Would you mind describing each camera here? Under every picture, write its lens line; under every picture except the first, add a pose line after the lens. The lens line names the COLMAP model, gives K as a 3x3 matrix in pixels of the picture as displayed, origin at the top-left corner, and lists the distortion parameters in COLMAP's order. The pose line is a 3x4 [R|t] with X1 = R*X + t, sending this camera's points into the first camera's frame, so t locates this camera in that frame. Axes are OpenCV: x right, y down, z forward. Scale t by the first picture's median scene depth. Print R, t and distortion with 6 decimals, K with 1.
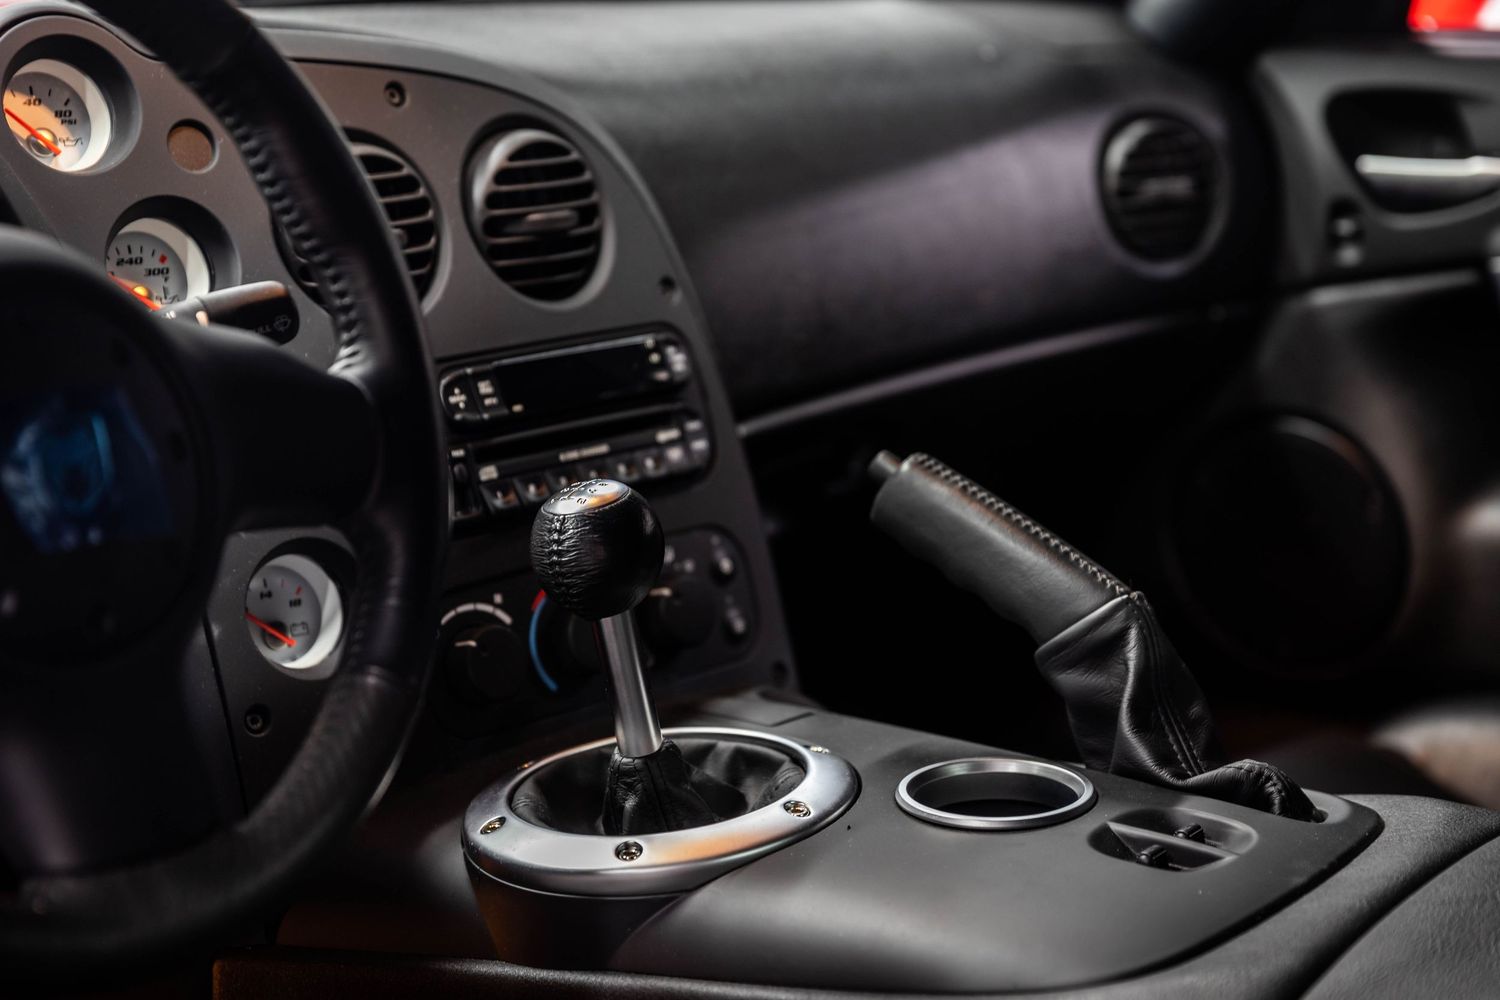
lens RADIAL K [[2645.9, 0, 750.0], [0, 2645.9, 500.0], [0, 0, 1]] dist [-0.044480, 0.016080]
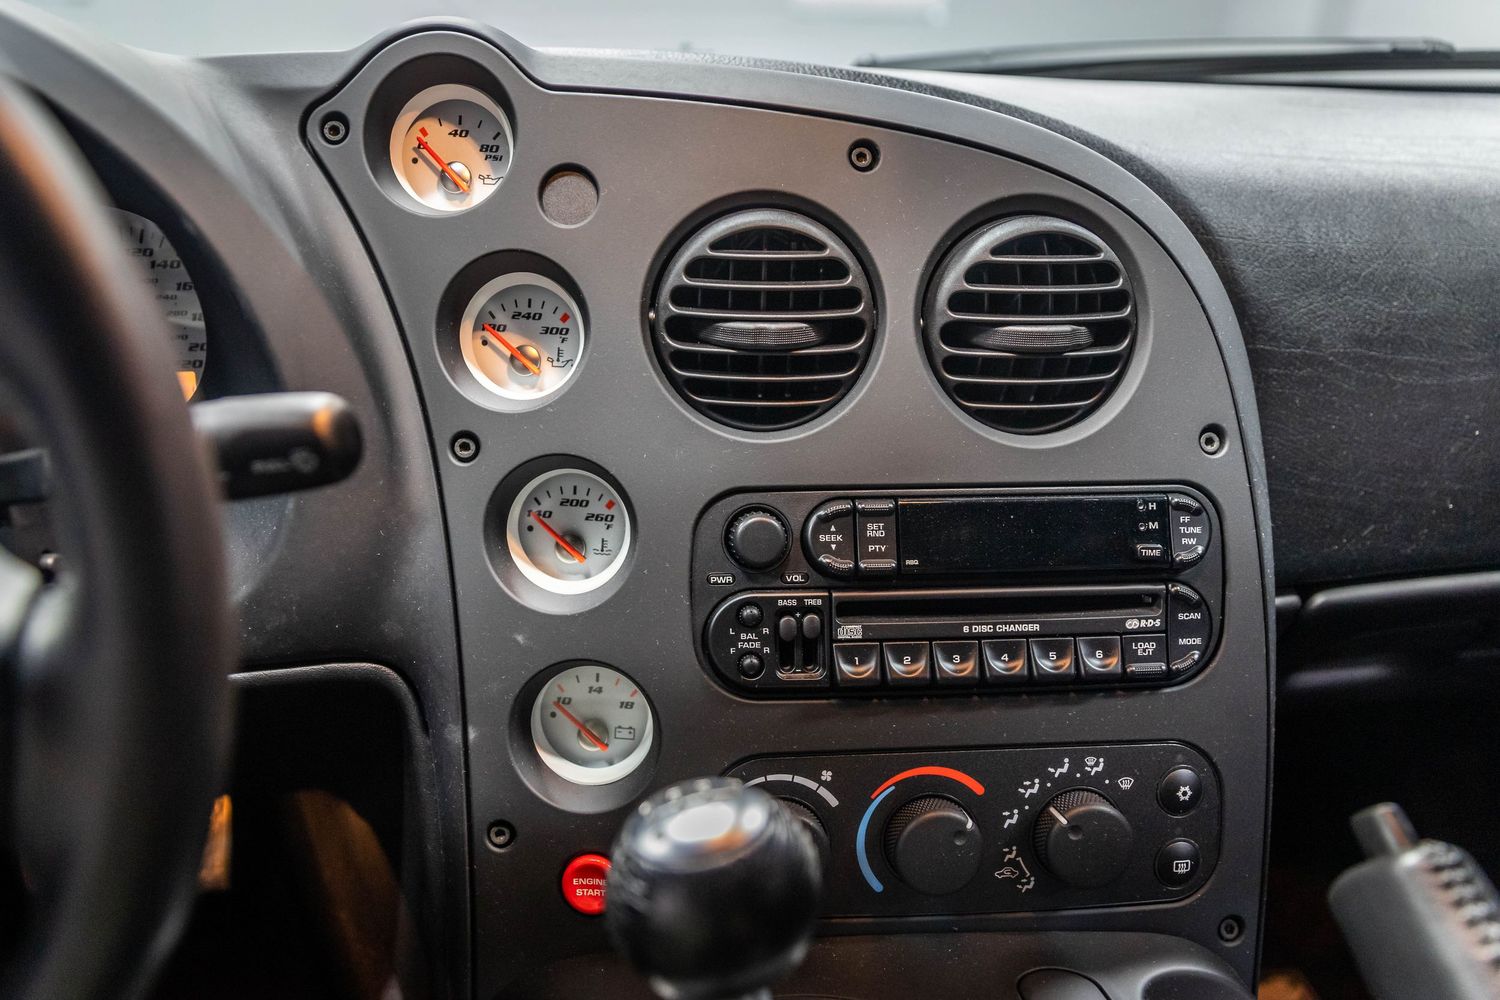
lens RADIAL K [[1113.9, 0, 706.8], [0, 1113.9, 529.7], [0, 0, 1]] dist [-0.006056, 0.003395]
pose [[0.747183, 0.269311, -0.607609, 0.074486], [-0.167510, 0.961018, 0.219964, -0.114468], [0.643162, -0.062573, 0.763169, 0.727652]]
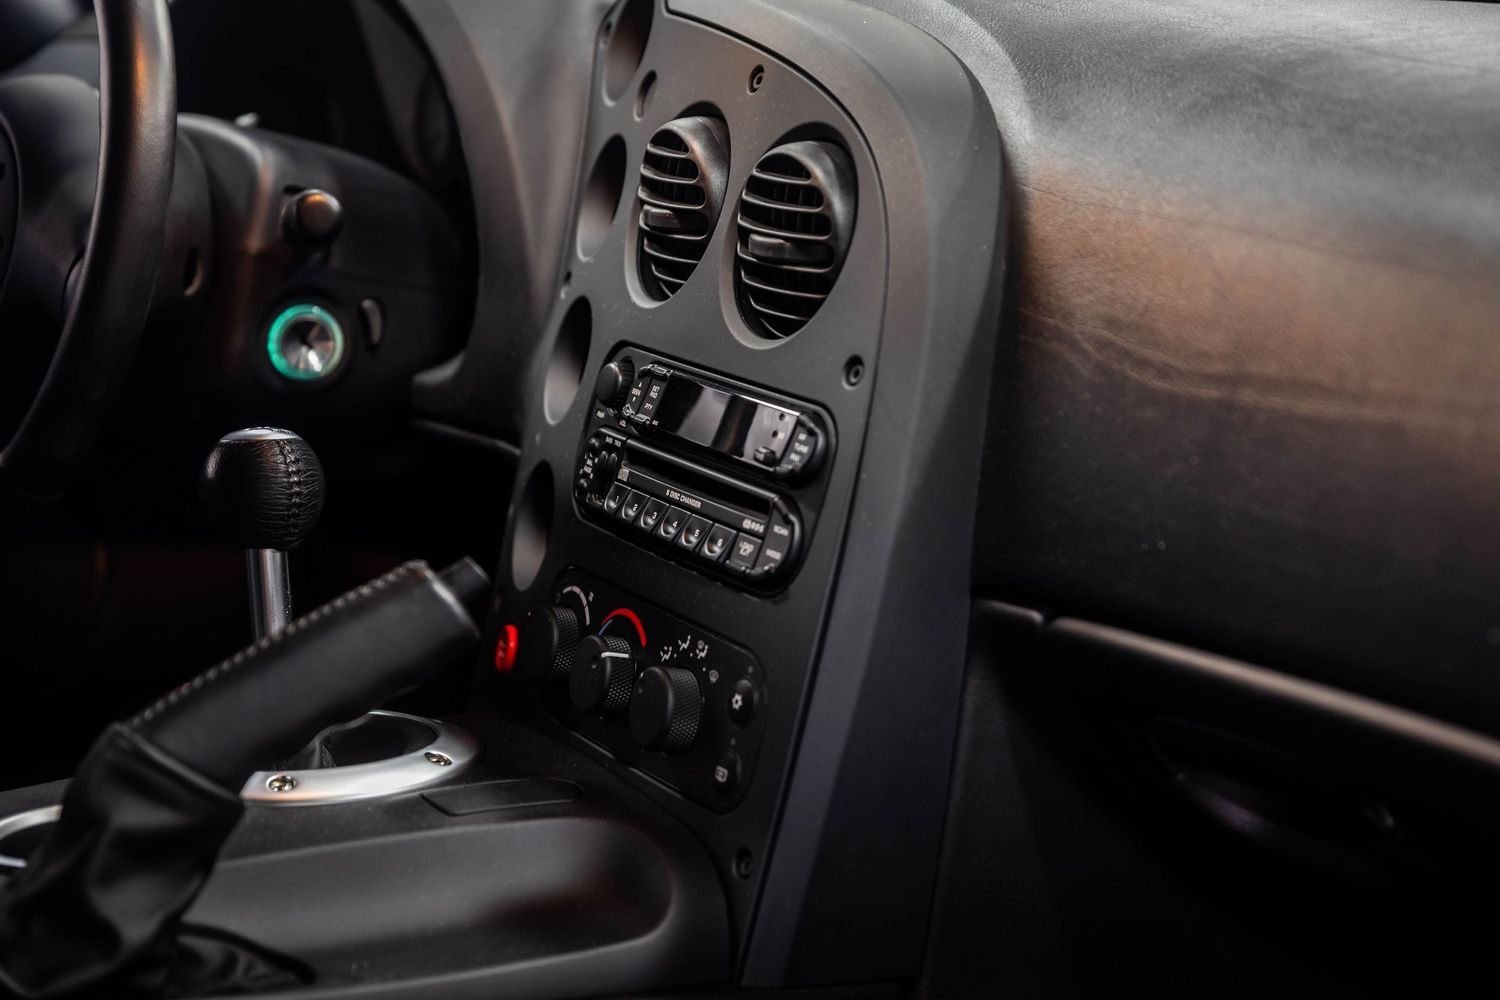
lens RADIAL K [[3076.9, 0, 750.0], [0, 3076.9, 500.0], [0, 0, 1]] dist [-0.002134, -0.071636]
pose [[-0.306915, 0.230640, -0.923368, 0.949585], [-0.181867, 0.938102, 0.294770, -0.349722], [0.934199, 0.258400, -0.245971, 1.362746]]
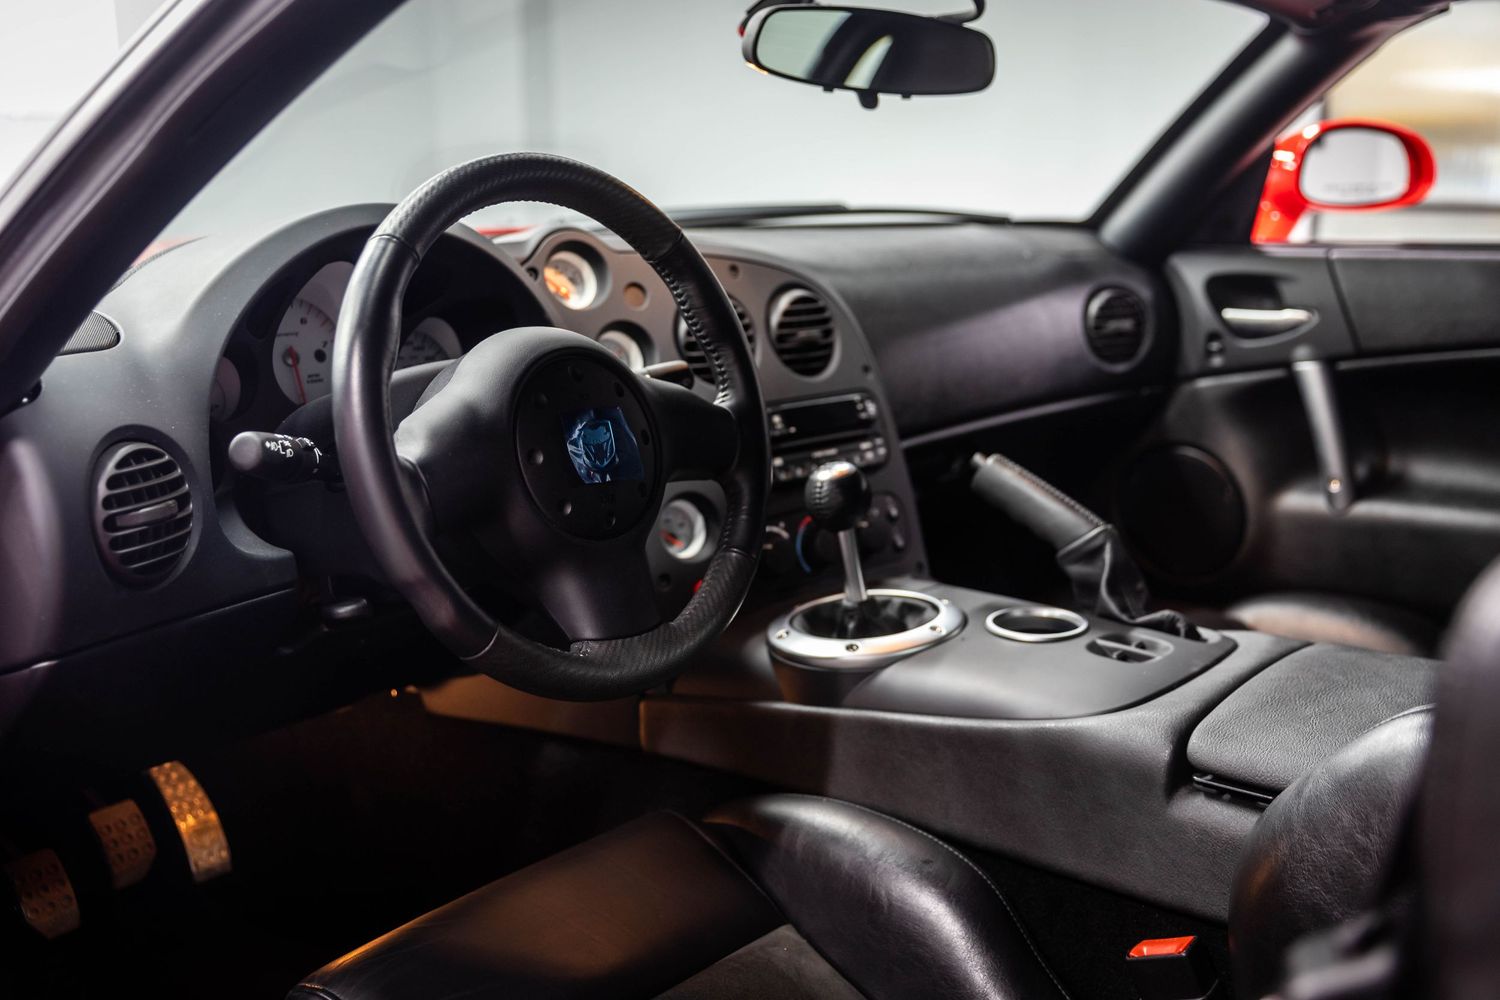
lens RADIAL K [[1429.1, 0, 750.0], [0, 1429.1, 500.0], [0, 0, 1]] dist [-0.008813, 0.009657]
pose [[0.996578, 0.016243, -0.081046, -0.033341], [-0.016573, 0.999857, -0.003405, 0.023353], [0.080979, 0.004736, 0.996705, -0.076540]]
